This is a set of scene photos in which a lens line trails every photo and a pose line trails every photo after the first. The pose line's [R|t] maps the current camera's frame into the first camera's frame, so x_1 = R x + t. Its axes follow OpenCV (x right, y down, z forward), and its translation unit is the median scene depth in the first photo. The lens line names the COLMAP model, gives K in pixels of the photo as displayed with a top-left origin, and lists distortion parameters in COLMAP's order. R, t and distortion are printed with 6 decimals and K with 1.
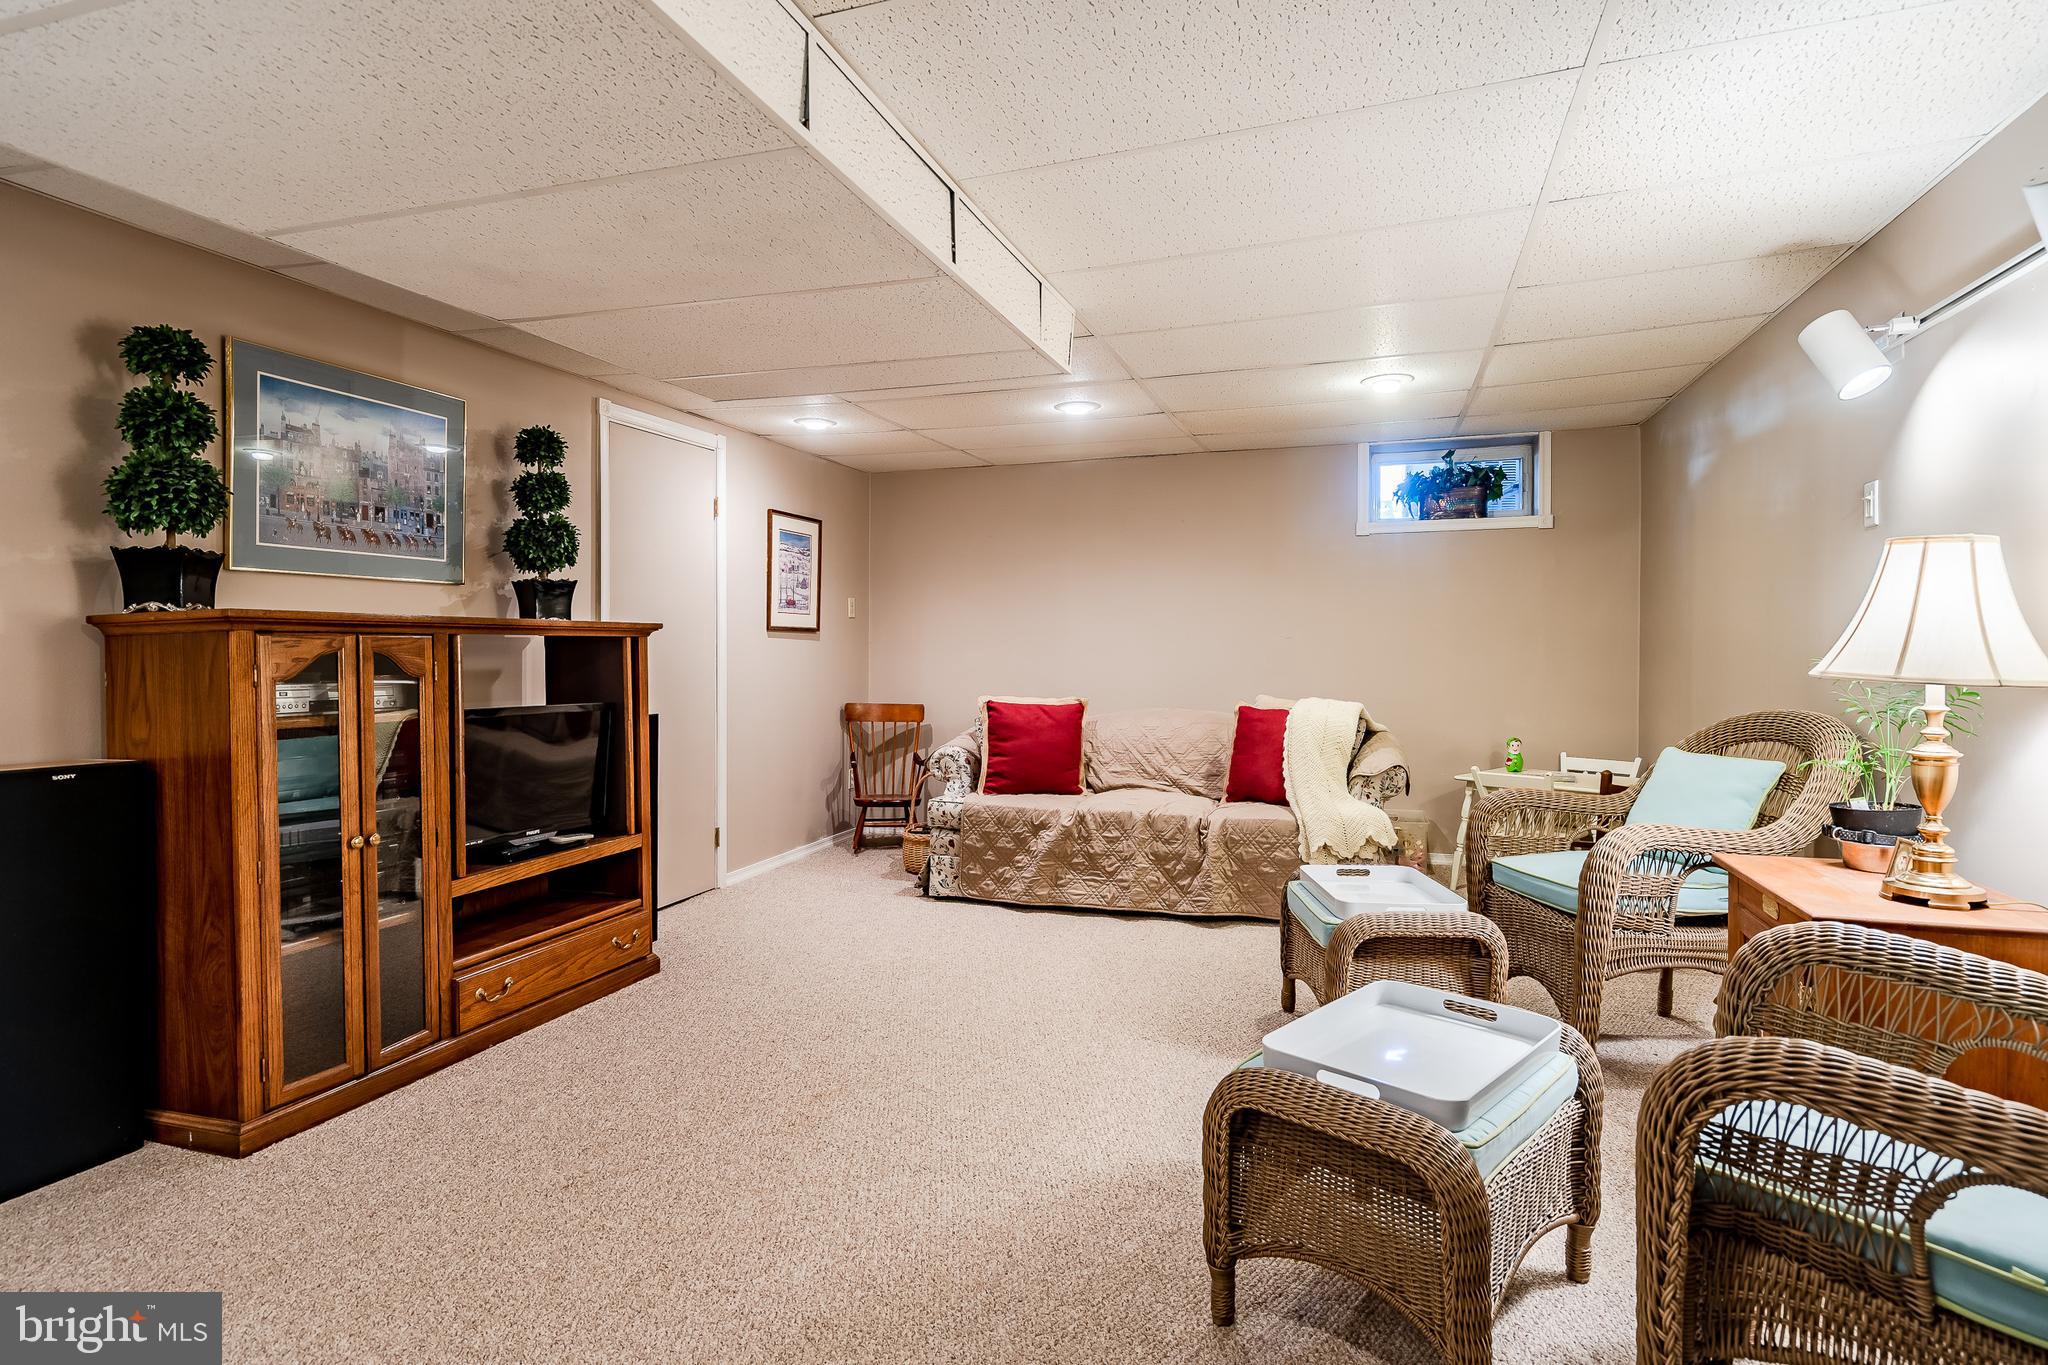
lens RADIAL K [[1070.6, 0, 1024.7], [0, 1070.6, 672.3], [0, 0, 1]] dist [0.003161, 0.001809]
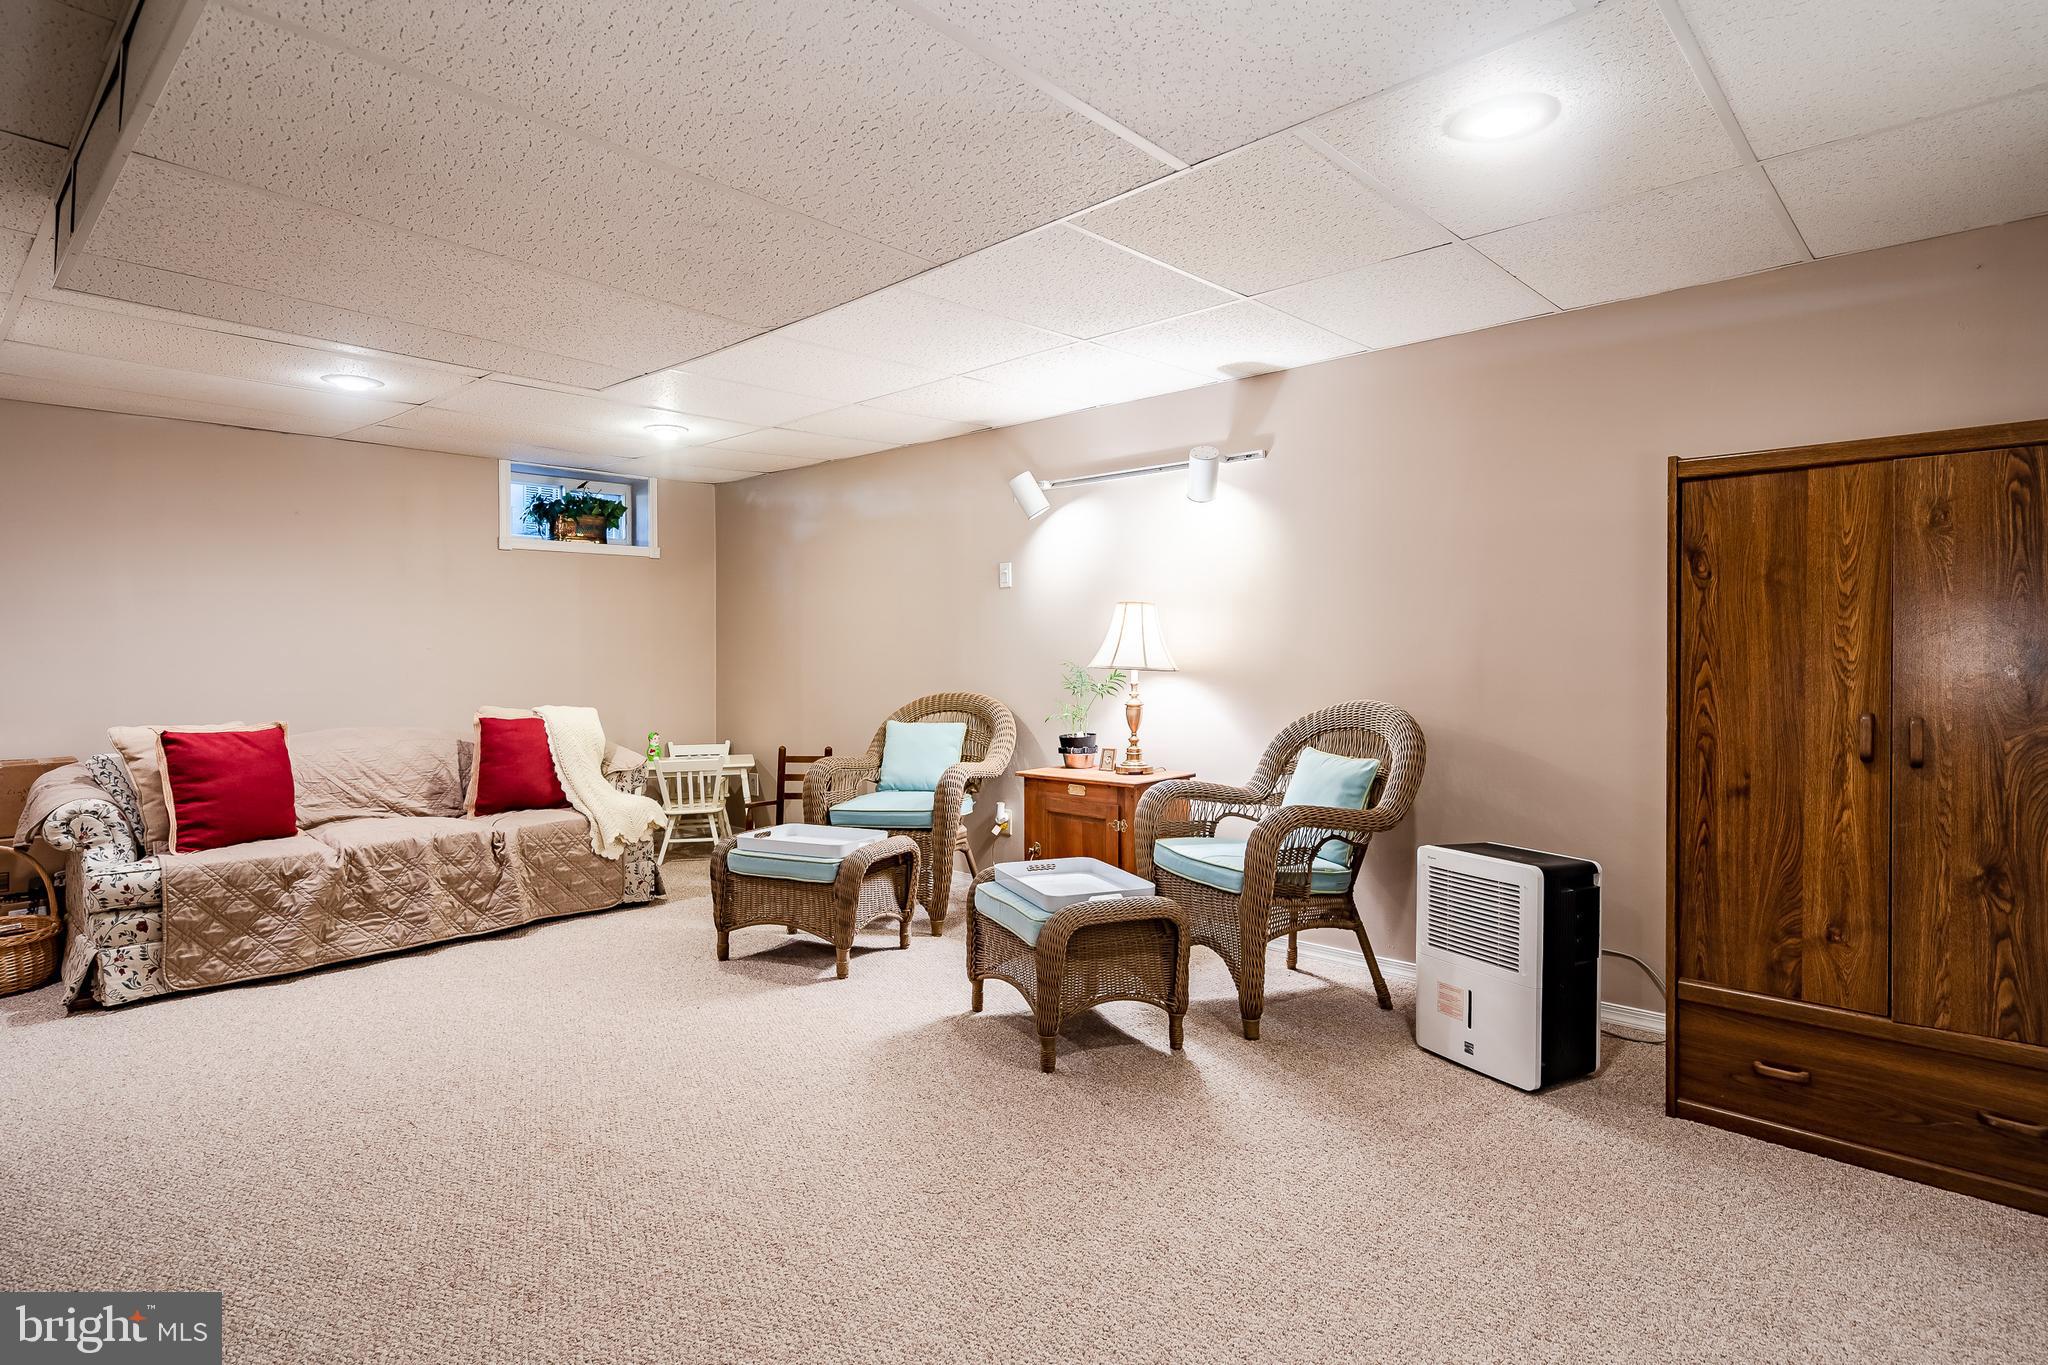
lens RADIAL K [[1070.6, 0, 1030.2], [0, 1070.6, 681.6], [0, 0, 1]] dist [0.003161, 0.001809]
pose [[0.406943, -0.028188, 0.913018, -0.505720], [0.028093, 0.999437, 0.018334, -0.005789], [-0.913021, 0.018189, 0.407506, 0.138680]]
